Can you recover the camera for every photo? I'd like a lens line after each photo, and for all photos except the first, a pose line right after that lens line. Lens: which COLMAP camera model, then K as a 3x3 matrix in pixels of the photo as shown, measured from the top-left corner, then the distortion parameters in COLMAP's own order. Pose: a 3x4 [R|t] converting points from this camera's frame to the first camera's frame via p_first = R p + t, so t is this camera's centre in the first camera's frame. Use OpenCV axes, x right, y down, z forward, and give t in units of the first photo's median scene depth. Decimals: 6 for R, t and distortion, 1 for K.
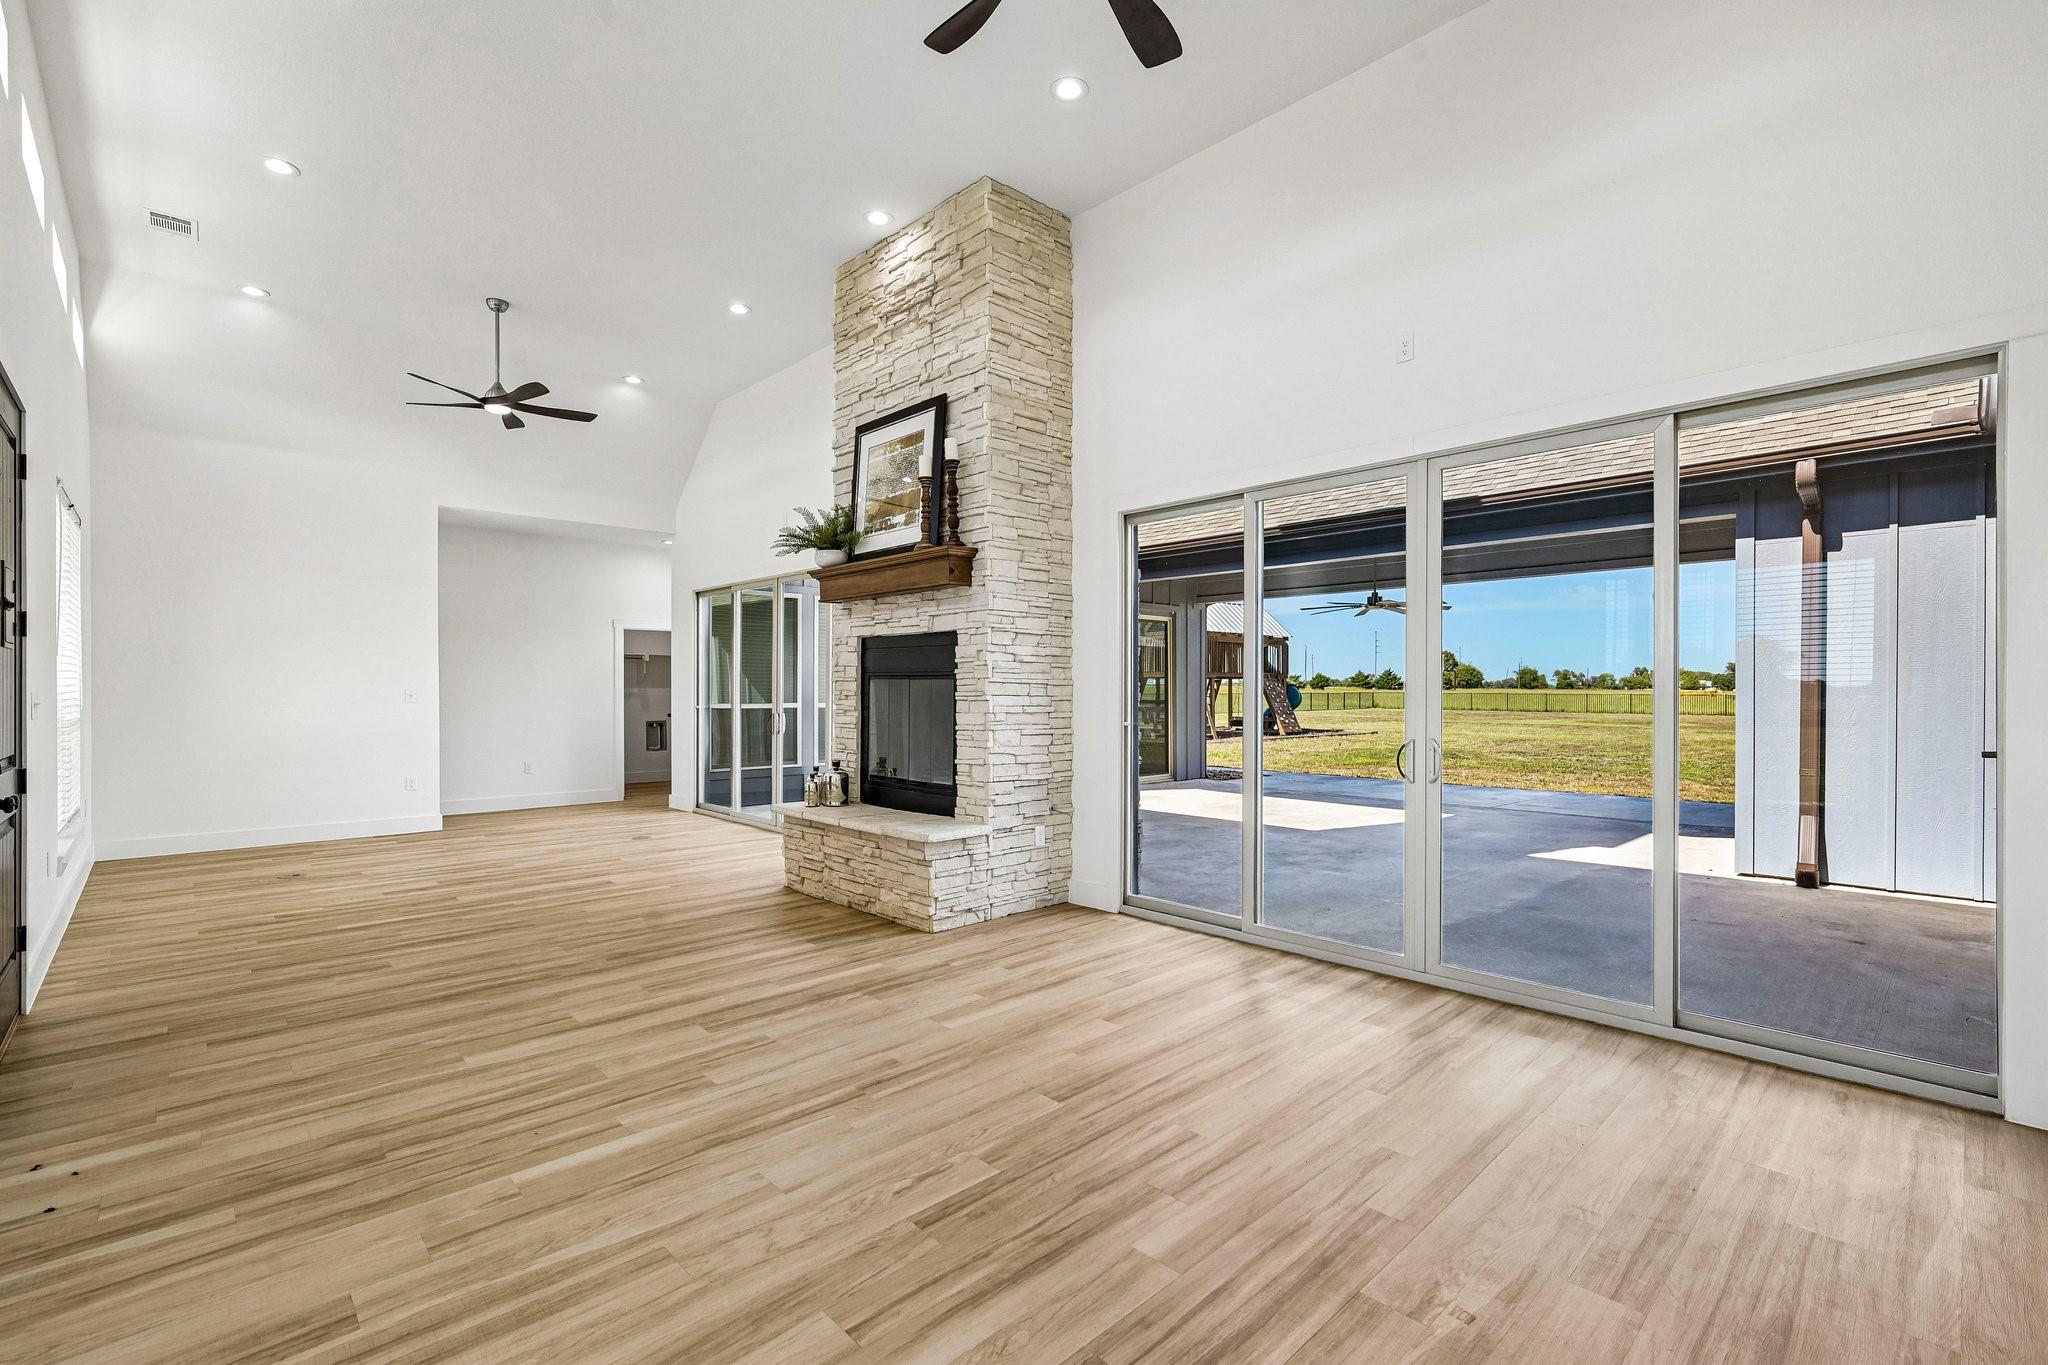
lens RADIAL K [[899.8, 0, 1022.4], [0, 899.8, 690.7], [0, 0, 1]] dist [0.000298, 0.000023]
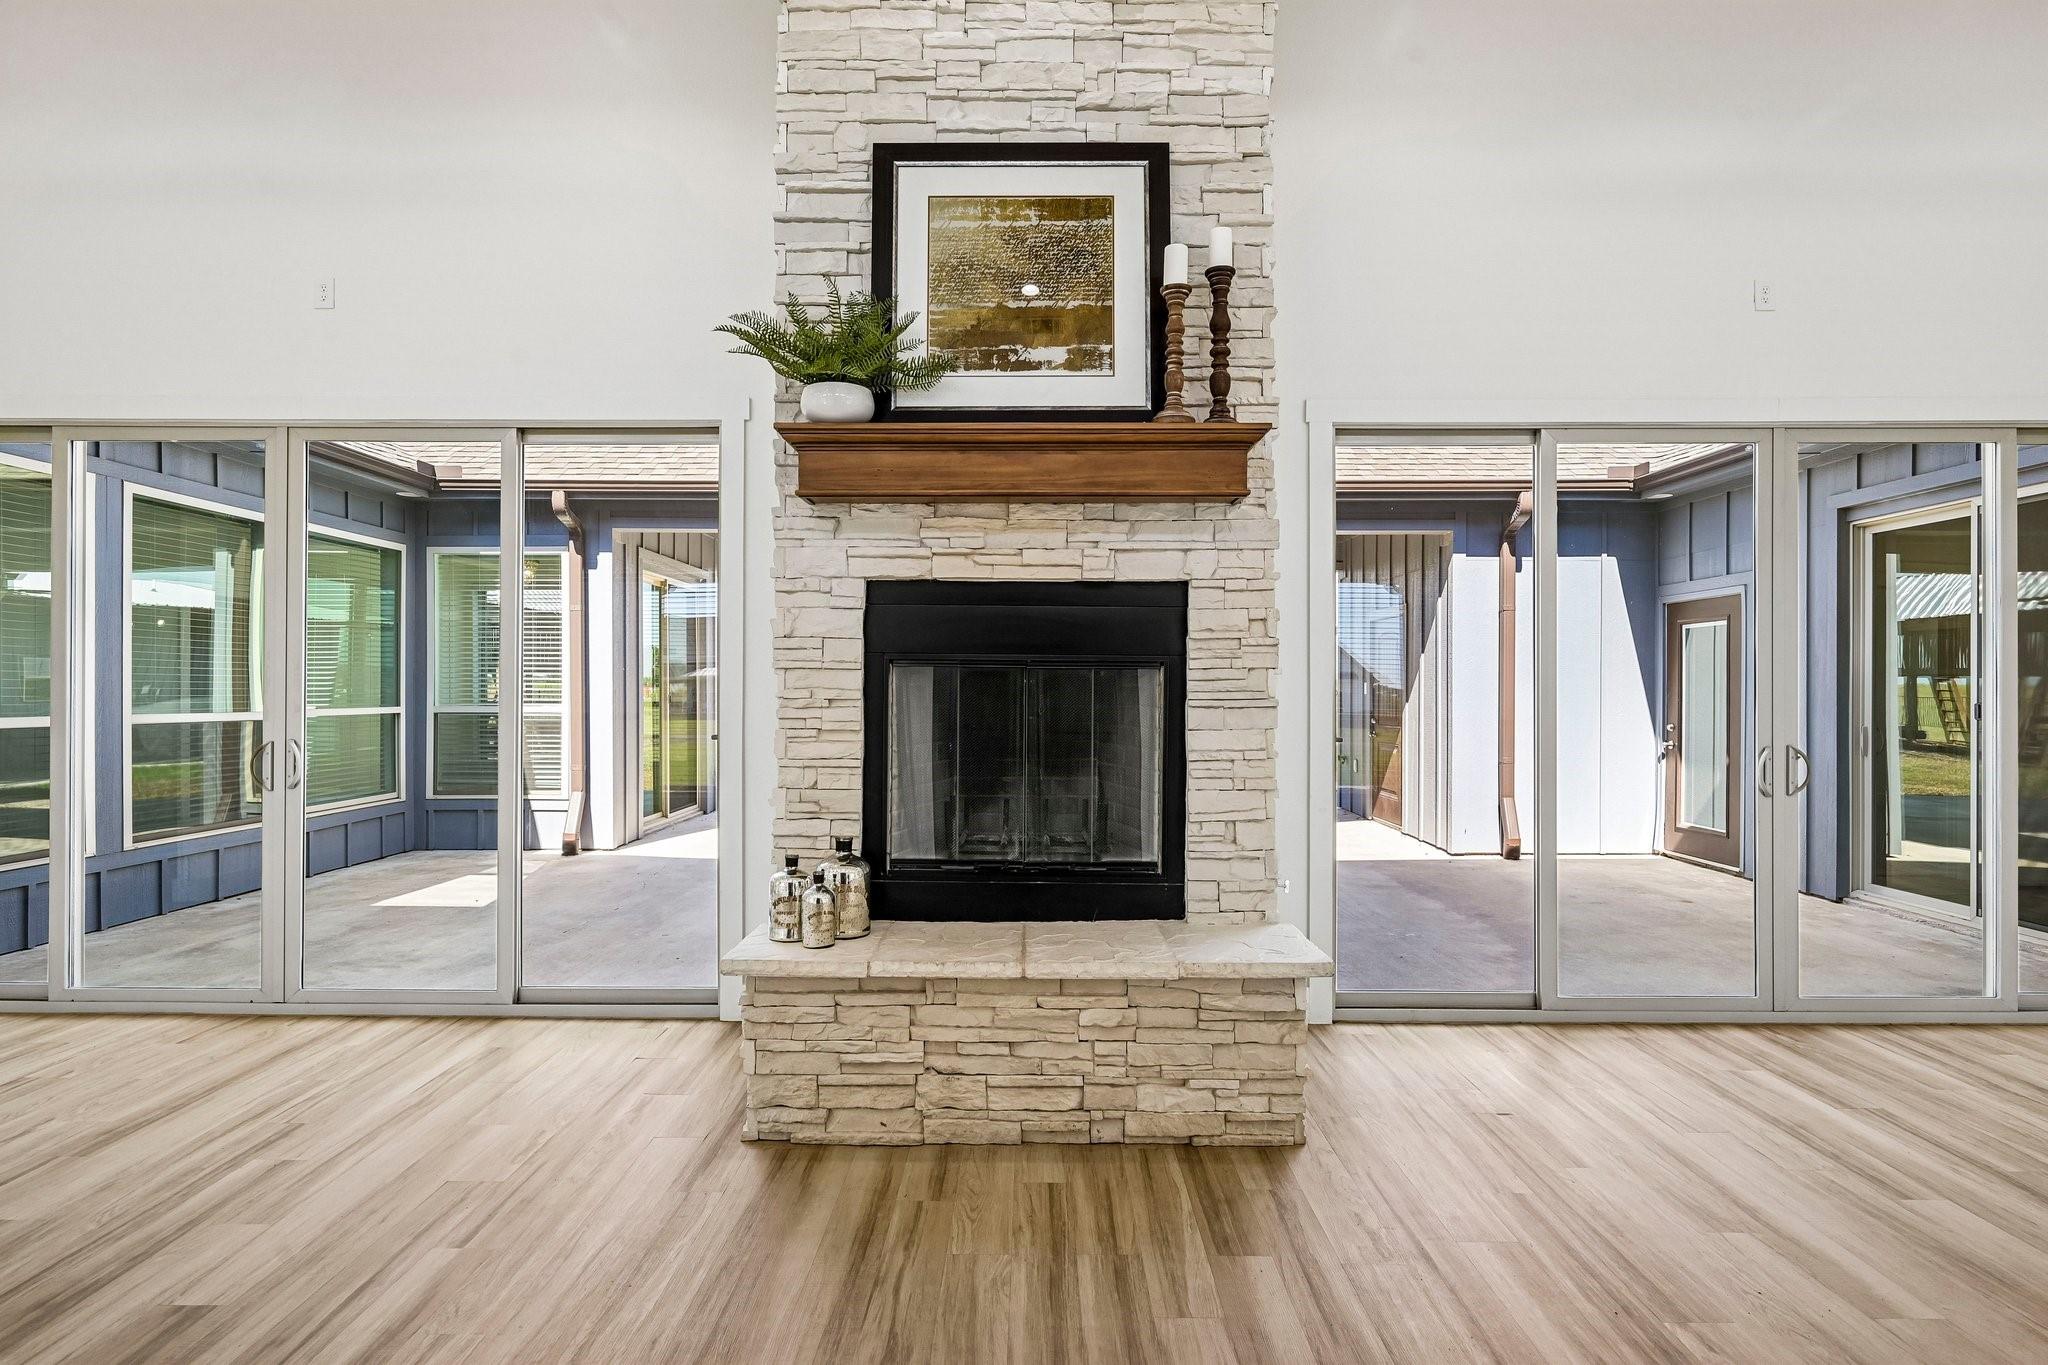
lens RADIAL K [[1010.0, 0, 1026.7], [0, 1010.0, 692.8], [0, 0, 1]] dist [0.000717, 0.000166]
pose [[0.692899, -0.001821, 0.721033, -0.572577], [-0.001687, 0.999990, 0.004147, -0.000760], [-0.721033, -0.004090, 0.692889, 0.623242]]
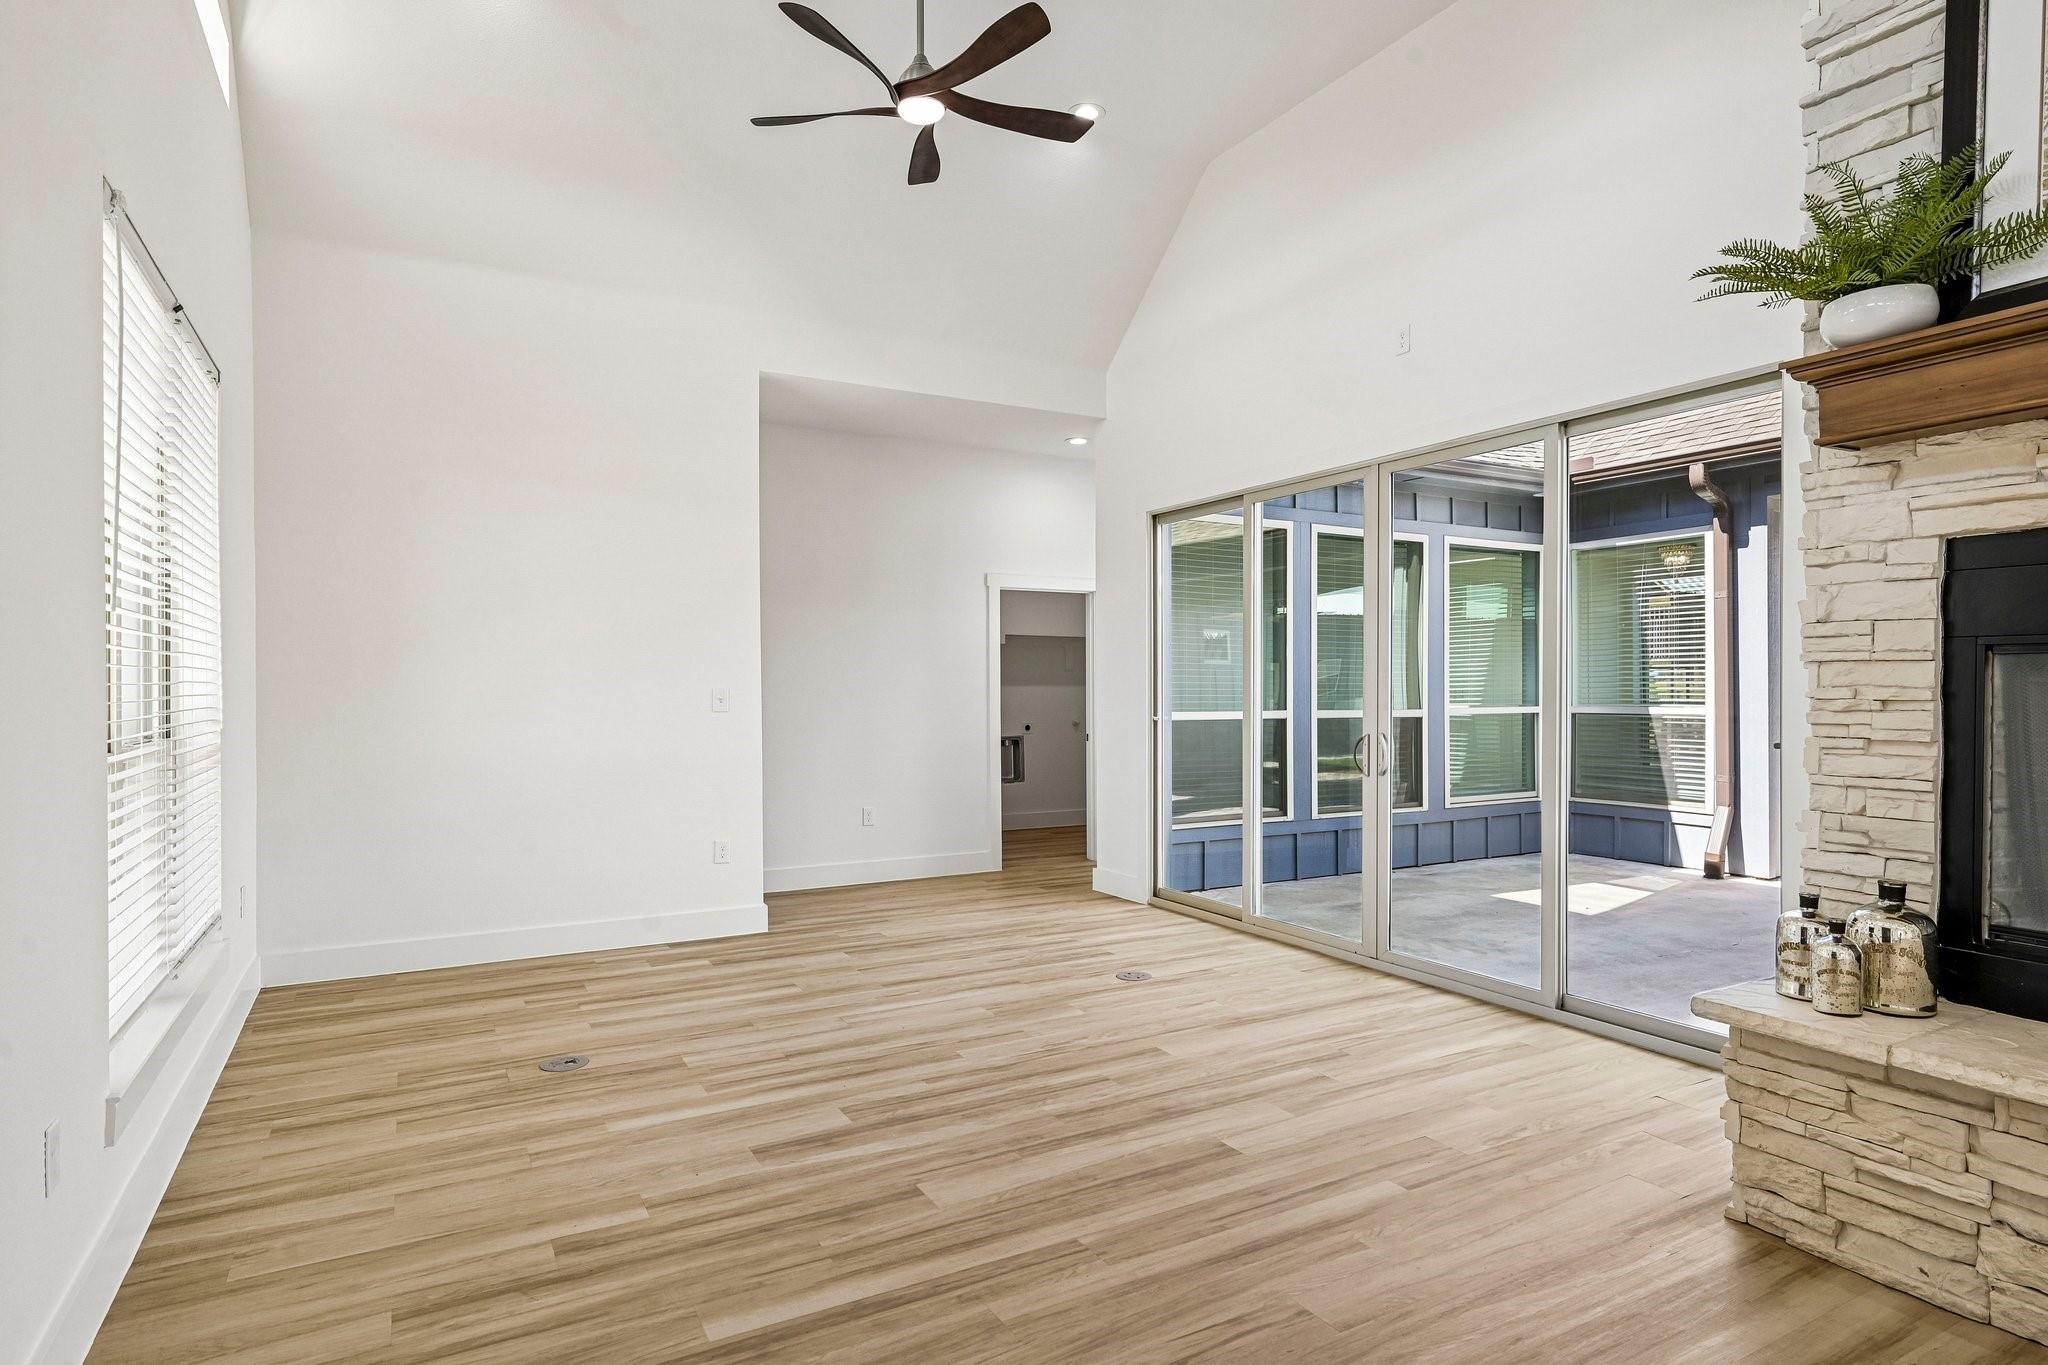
lens RADIAL K [[1108.9, 0, 1024.2], [0, 1108.9, 692.3], [0, 0, 1]] dist [-0.001185, 0.000215]
pose [[0.969539, -0.003122, -0.244918, -0.476040], [0.003858, 0.999989, 0.002526, -0.000657], [0.244908, -0.003394, 0.969540, 0.538878]]
